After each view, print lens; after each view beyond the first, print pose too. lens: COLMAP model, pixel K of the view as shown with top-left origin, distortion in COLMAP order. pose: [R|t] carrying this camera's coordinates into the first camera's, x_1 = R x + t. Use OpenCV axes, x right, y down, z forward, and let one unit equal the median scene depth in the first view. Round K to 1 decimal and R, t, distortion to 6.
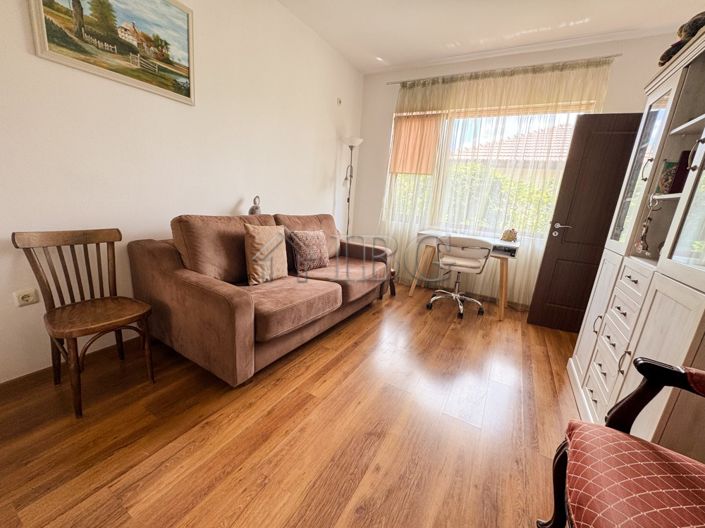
lens RADIAL K [[284.7, 0, 351.3], [0, 284.7, 263.1], [0, 0, 1]] dist [-0.000988, -0.000110]
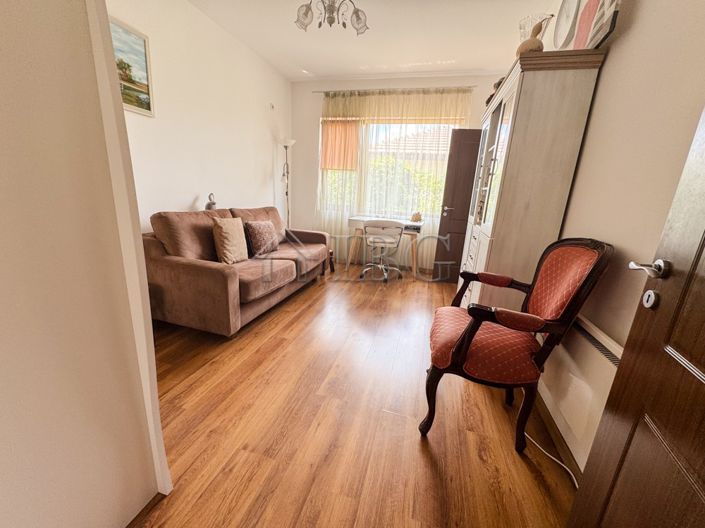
lens RADIAL K [[284.7, 0, 351.3], [0, 284.7, 263.1], [0, 0, 1]] dist [-0.000988, -0.000110]
pose [[0.968742, -0.086636, 0.232451, -0.071011], [0.078669, 0.995958, 0.043348, 0.039697], [-0.235267, -0.023706, 0.971642, -0.252566]]
